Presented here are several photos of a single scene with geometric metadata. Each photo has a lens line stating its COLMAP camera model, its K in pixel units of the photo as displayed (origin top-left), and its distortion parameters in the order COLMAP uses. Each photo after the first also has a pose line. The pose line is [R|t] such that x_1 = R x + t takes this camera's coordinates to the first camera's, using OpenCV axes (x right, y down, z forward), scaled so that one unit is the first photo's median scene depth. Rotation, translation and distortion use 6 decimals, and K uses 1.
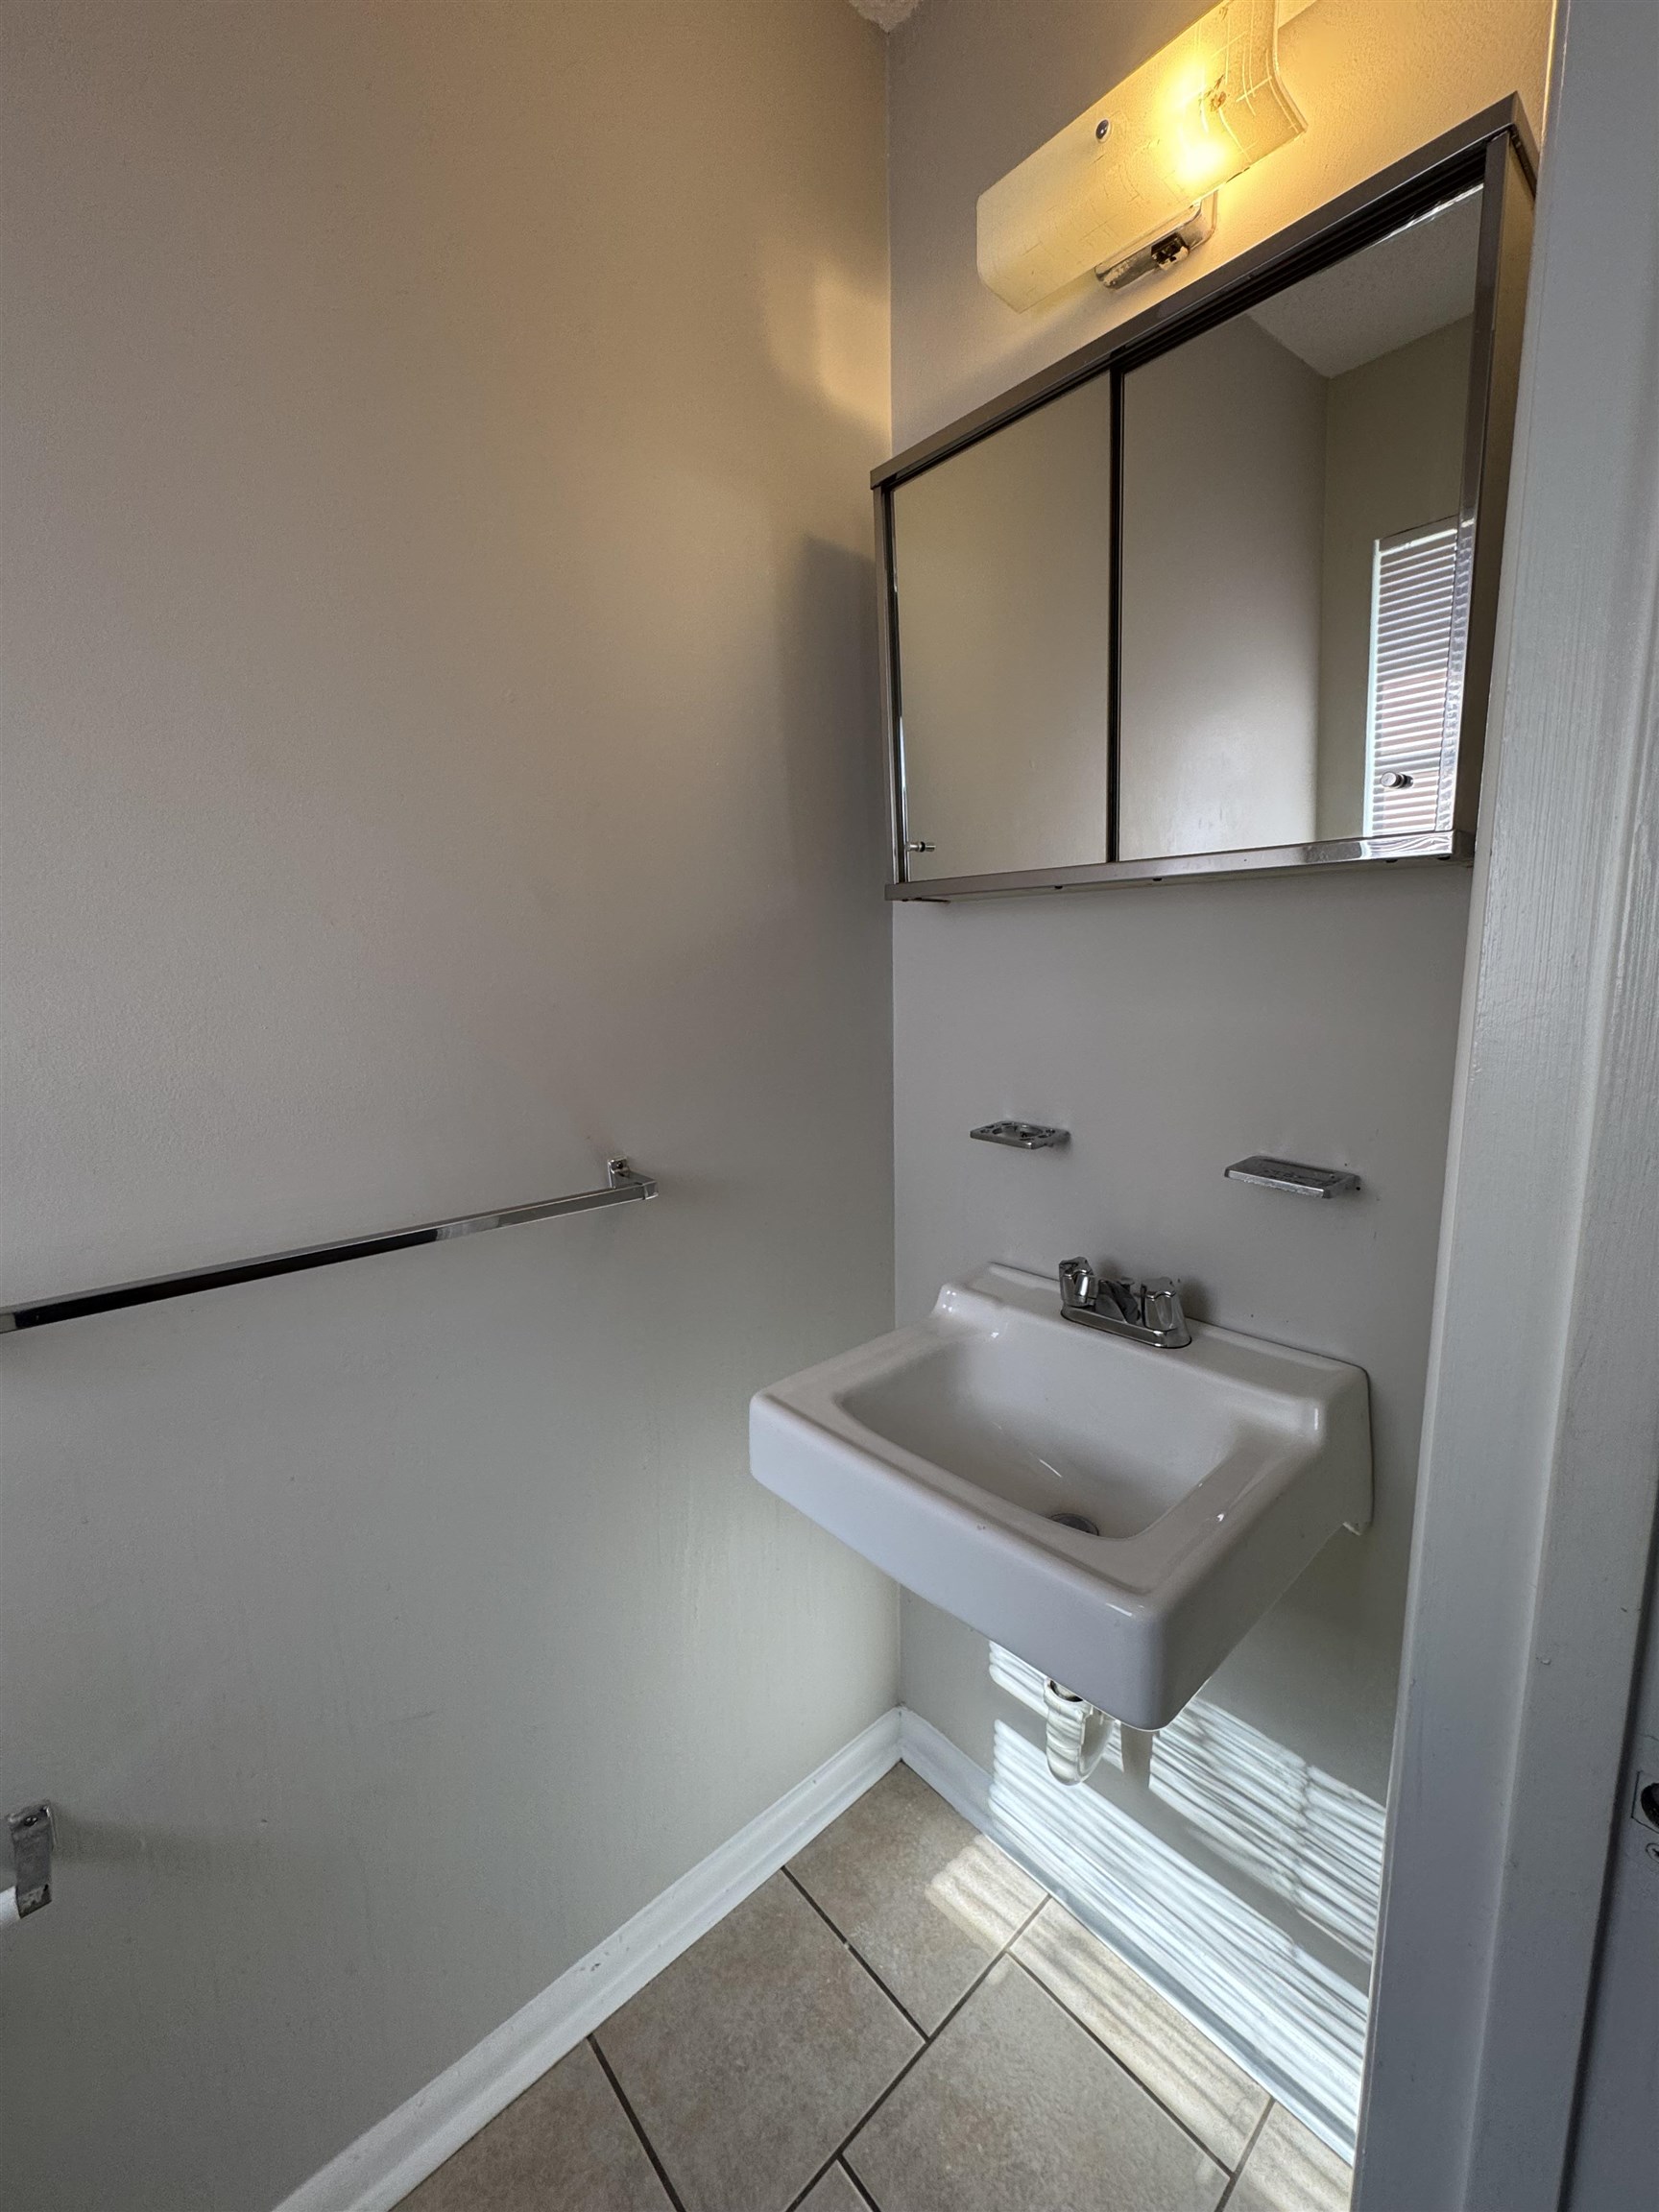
lens RADIAL K [[880.9, 0, 828.6], [0, 880.9, 1103.1], [0, 0, 1]] dist [-0.006556, 0.001185]
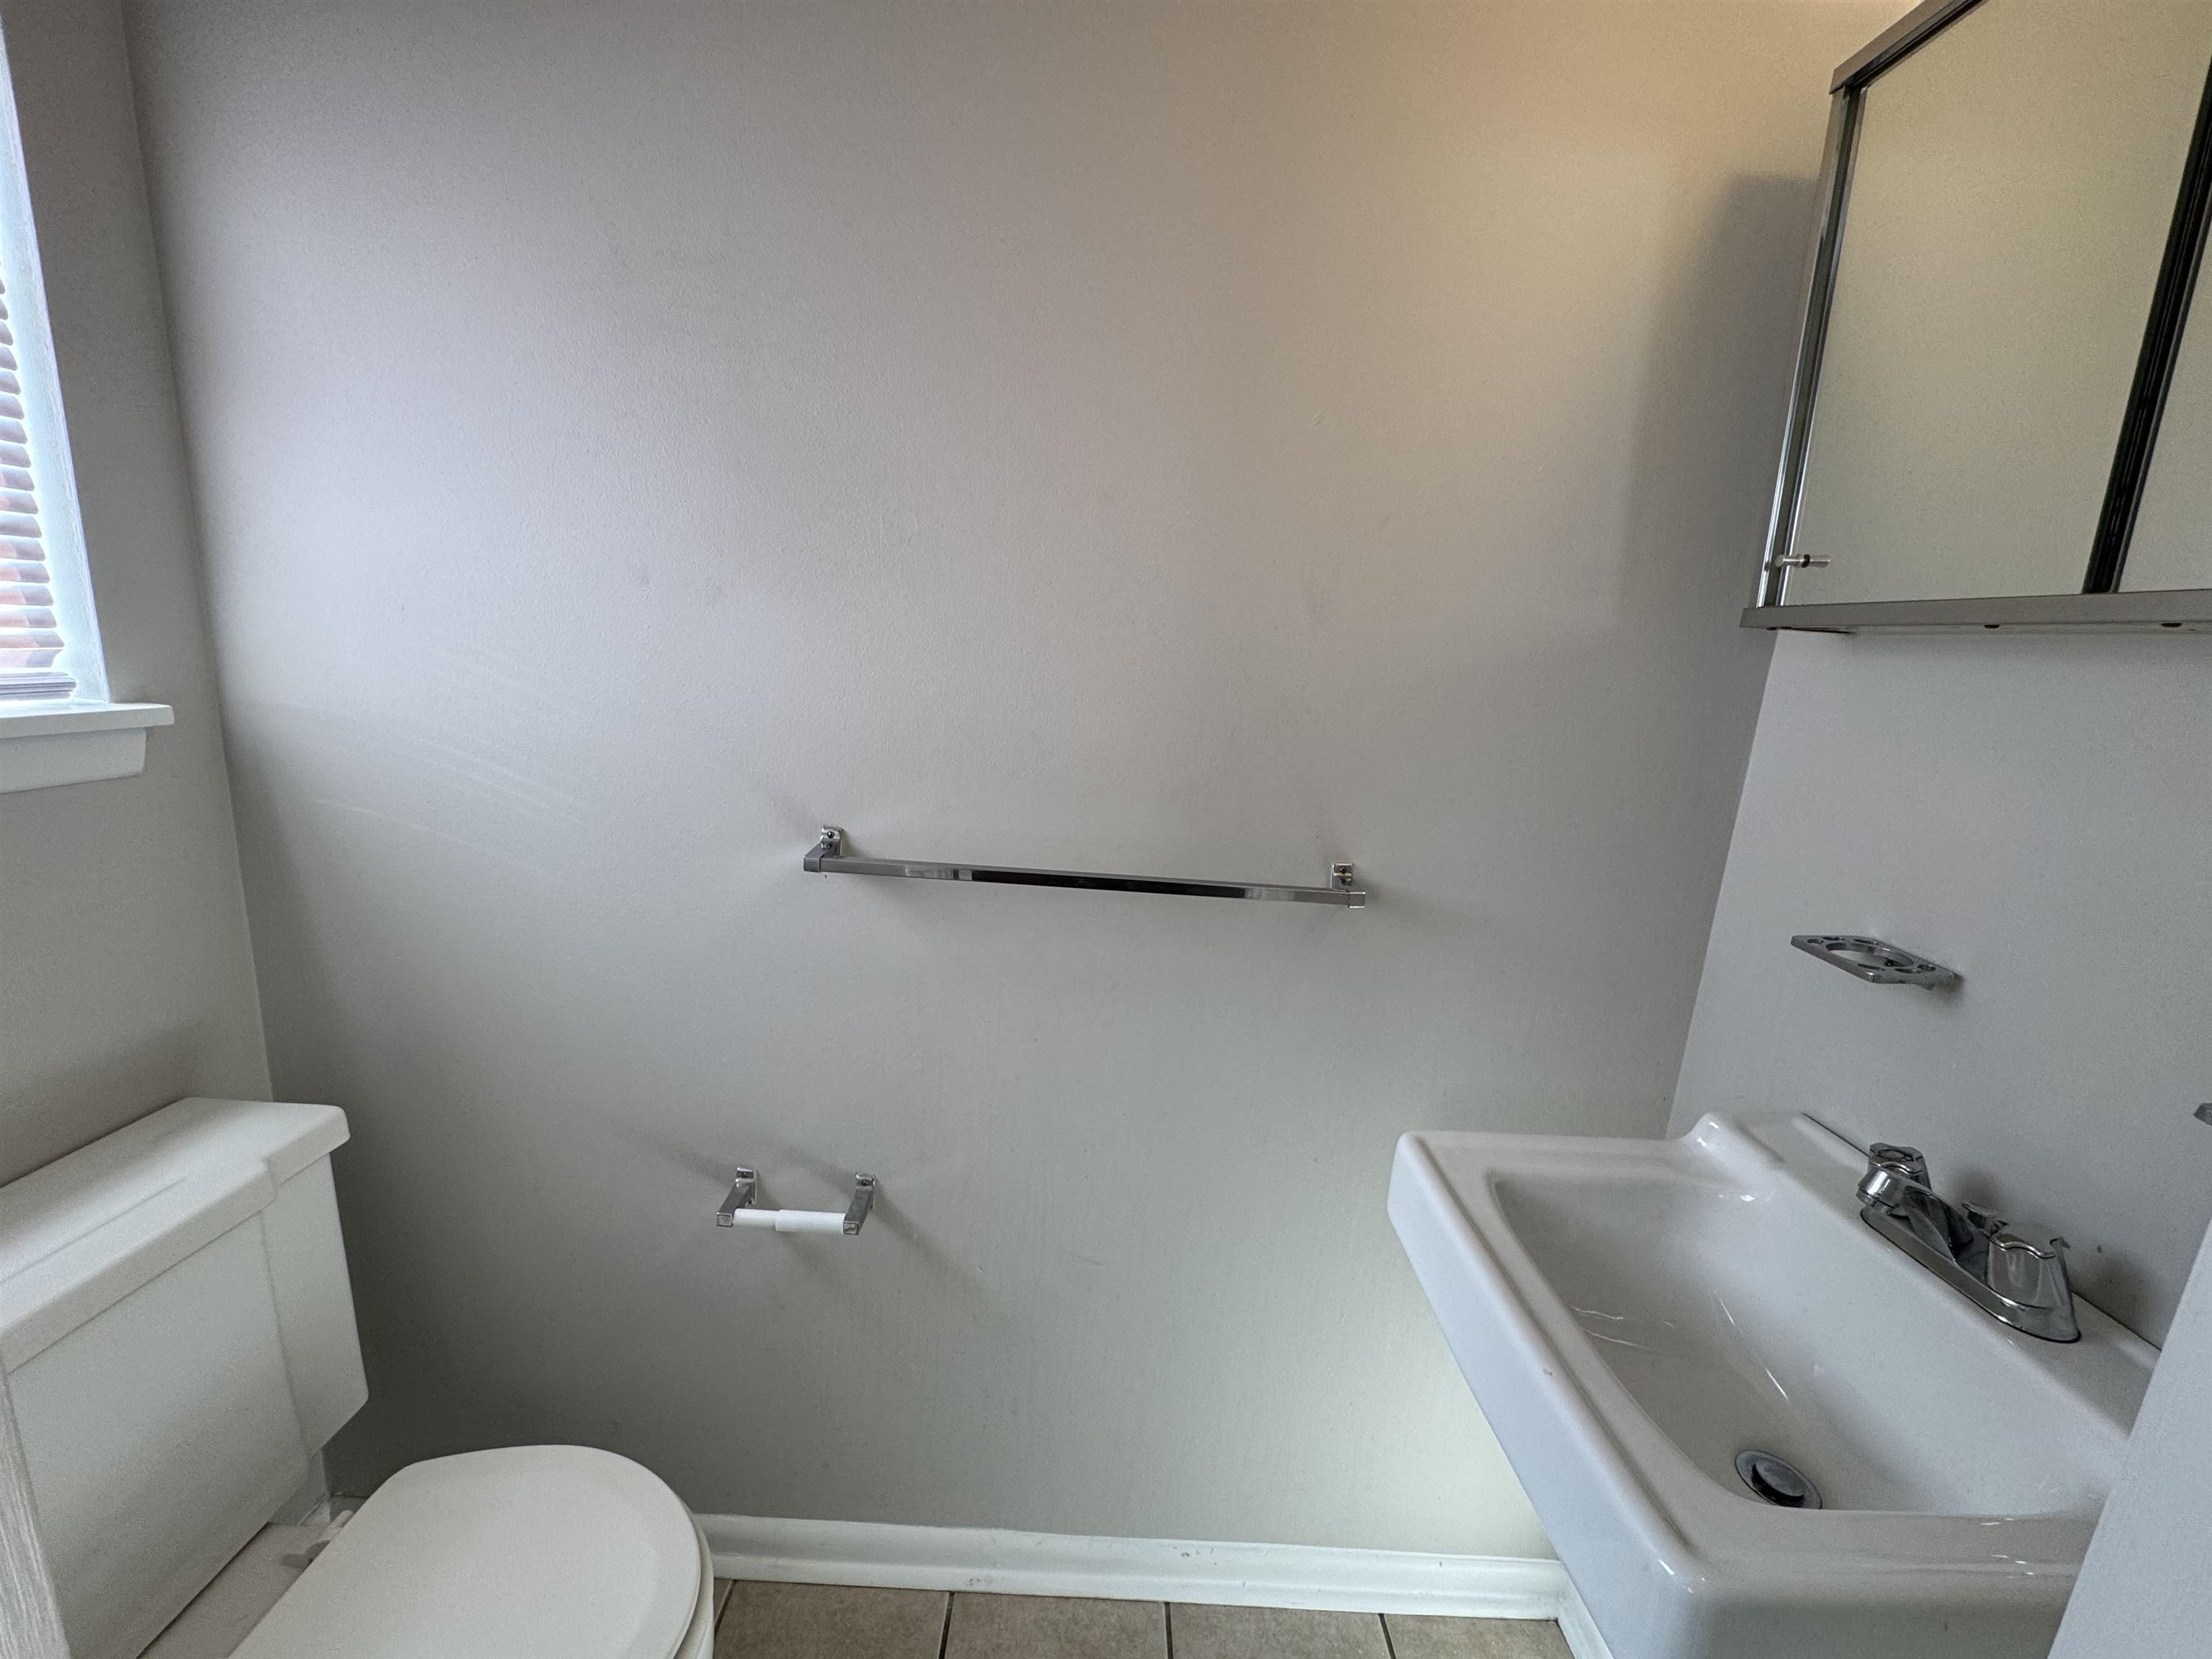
lens RADIAL K [[880.9, 0, 1110.4], [0, 880.9, 826.7], [0, 0, 1]] dist [-0.006556, 0.001185]
pose [[0.742219, 0.202905, -0.638702, 0.196417], [-0.181874, 0.978282, 0.099432, -0.030130], [0.645006, 0.042363, 0.763002, 0.032107]]
